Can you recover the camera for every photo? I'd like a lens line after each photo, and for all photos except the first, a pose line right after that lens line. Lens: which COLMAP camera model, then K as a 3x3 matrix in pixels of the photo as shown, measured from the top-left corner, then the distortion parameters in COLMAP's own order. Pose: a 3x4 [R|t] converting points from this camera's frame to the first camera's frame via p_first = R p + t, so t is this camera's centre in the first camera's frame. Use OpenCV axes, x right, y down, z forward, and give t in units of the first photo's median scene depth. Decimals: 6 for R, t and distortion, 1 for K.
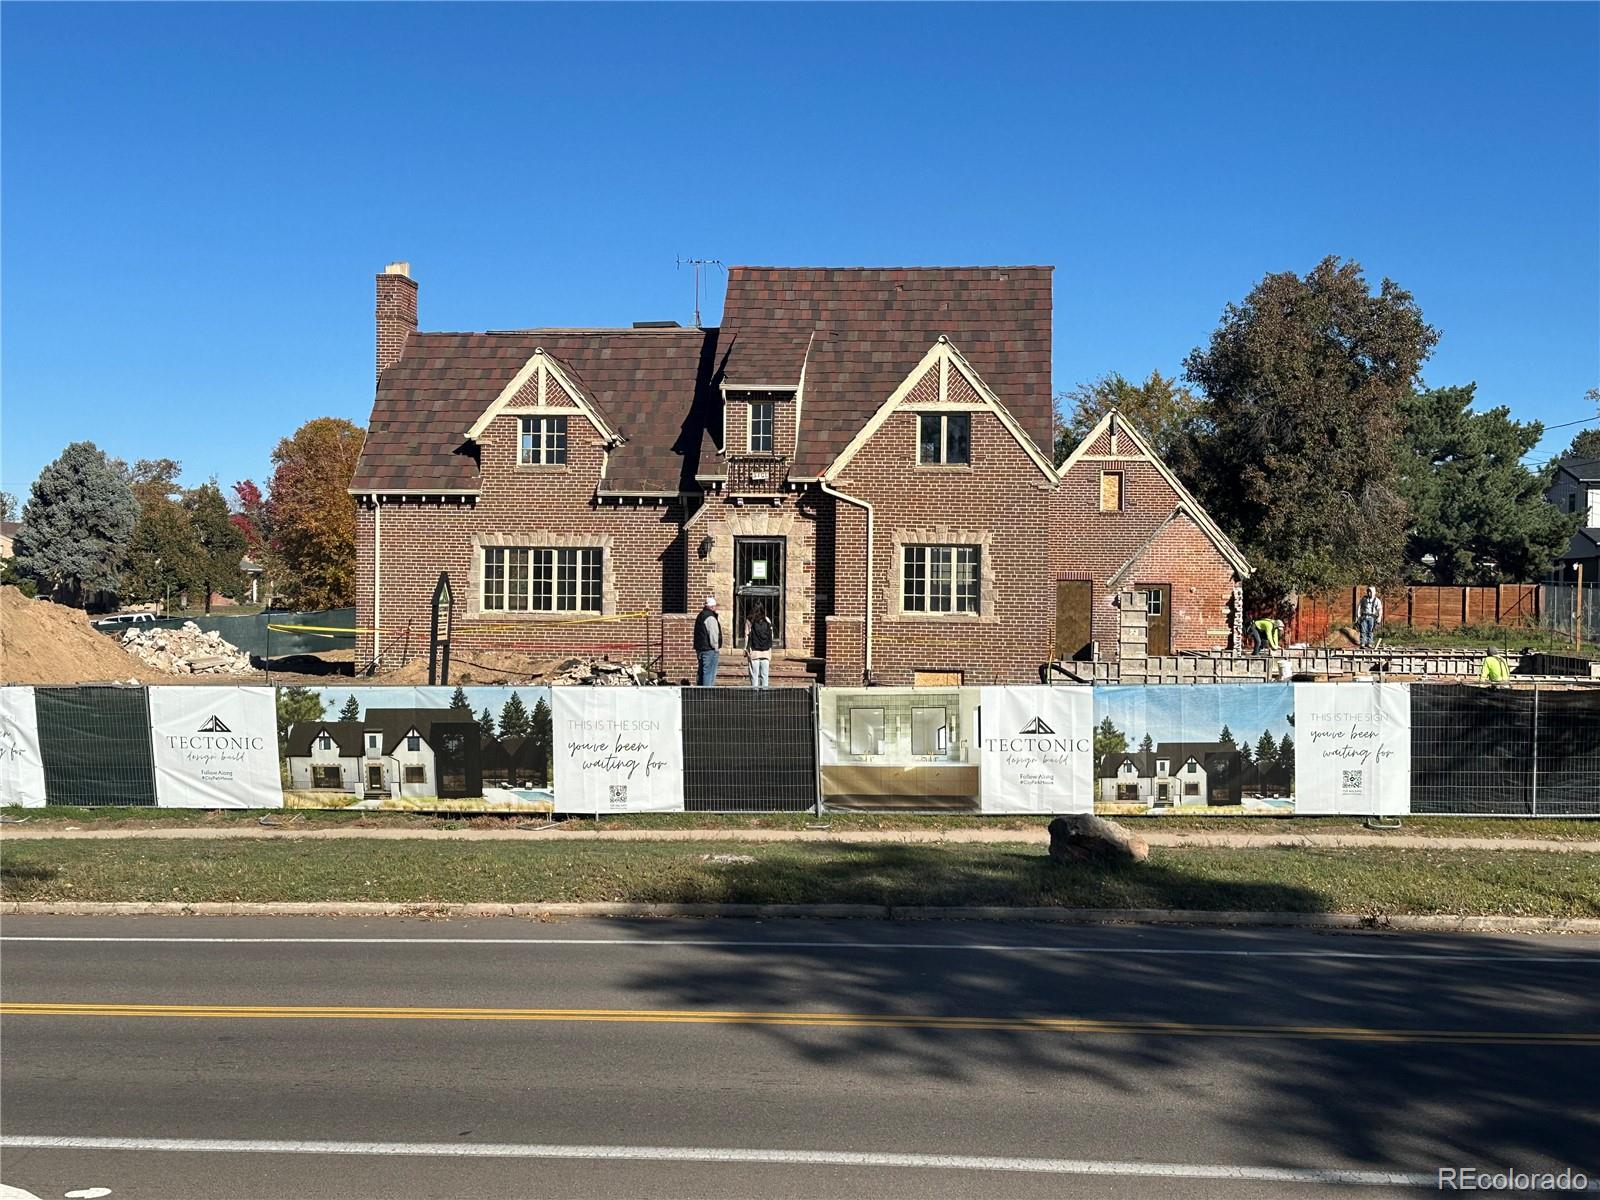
lens RADIAL K [[2010.1, 0, 801.0], [0, 2010.1, 598.1], [0, 0, 1]] dist [0.158874, 0.000000]
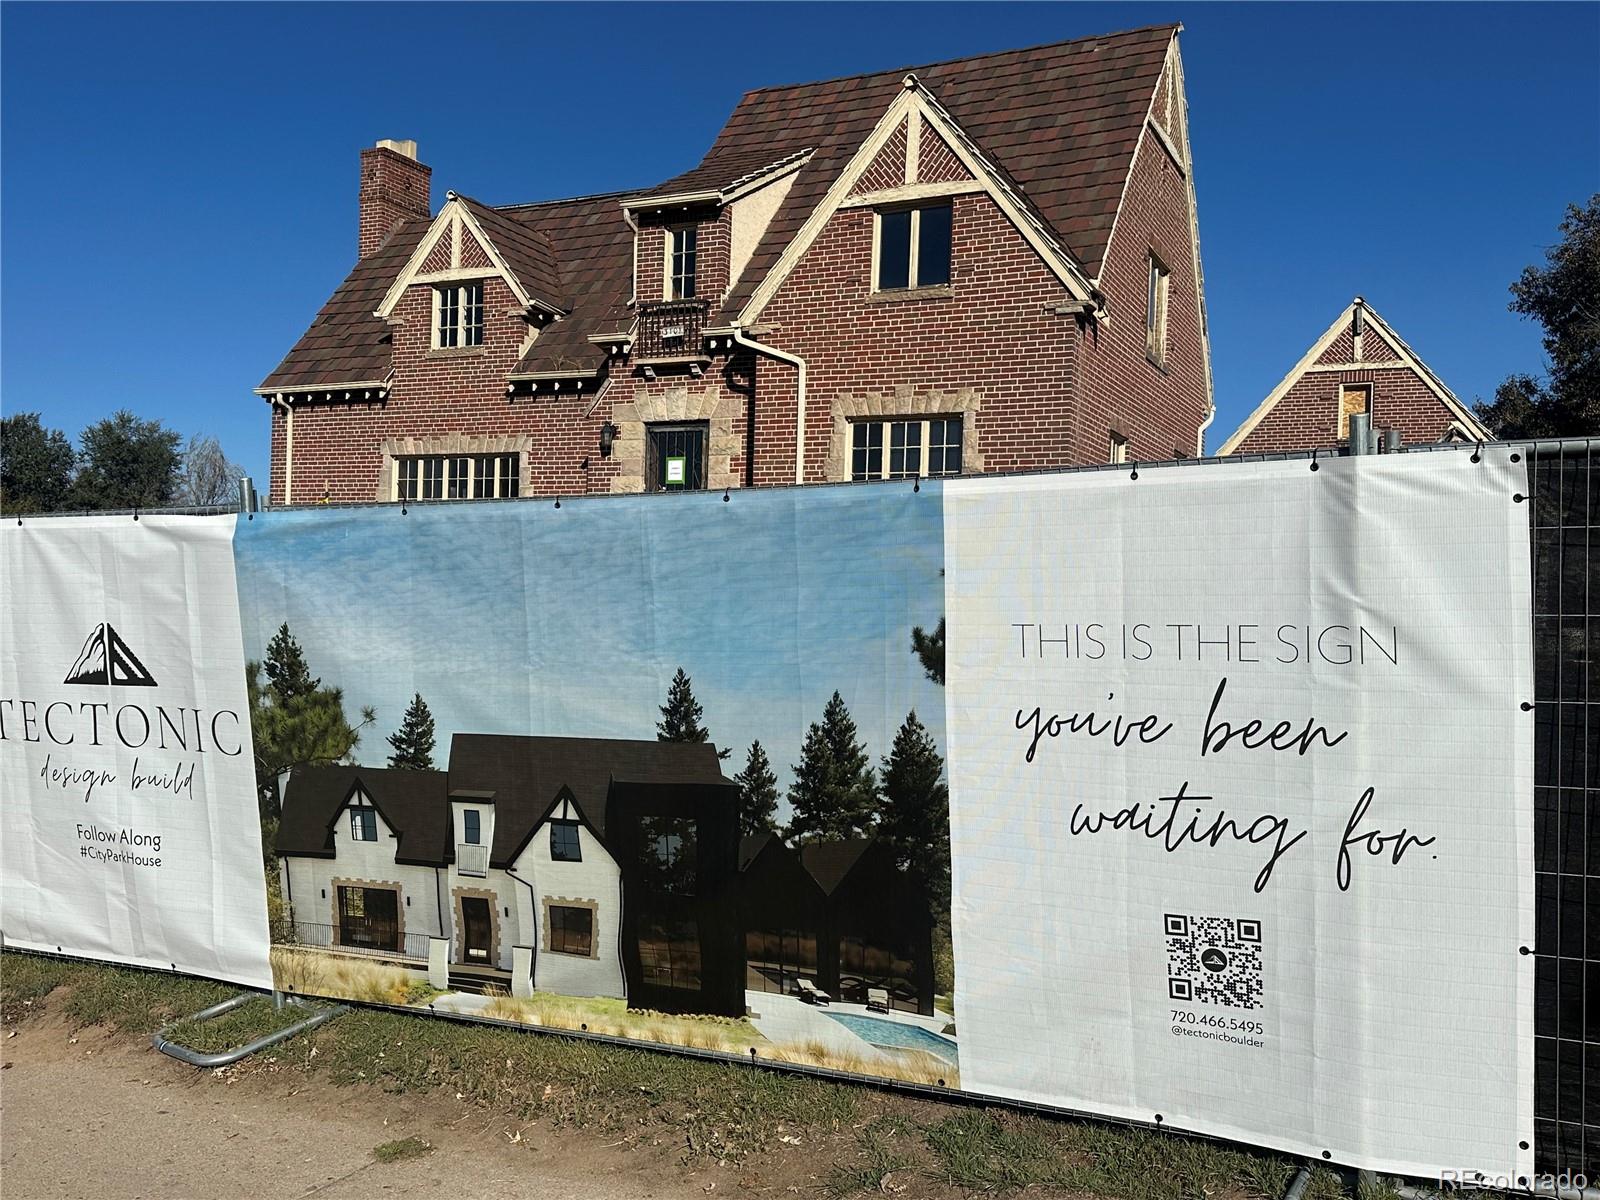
lens RADIAL K [[1388.5, 0, 798.3], [0, 1388.5, 596.3], [0, 0, 1]] dist [0.096171, -0.027215]
pose [[0.935376, 0.013103, -0.353411, 0.191578], [-0.022545, 0.999490, -0.022615, 0.039502], [0.352934, 0.029122, 0.935195, 0.585635]]
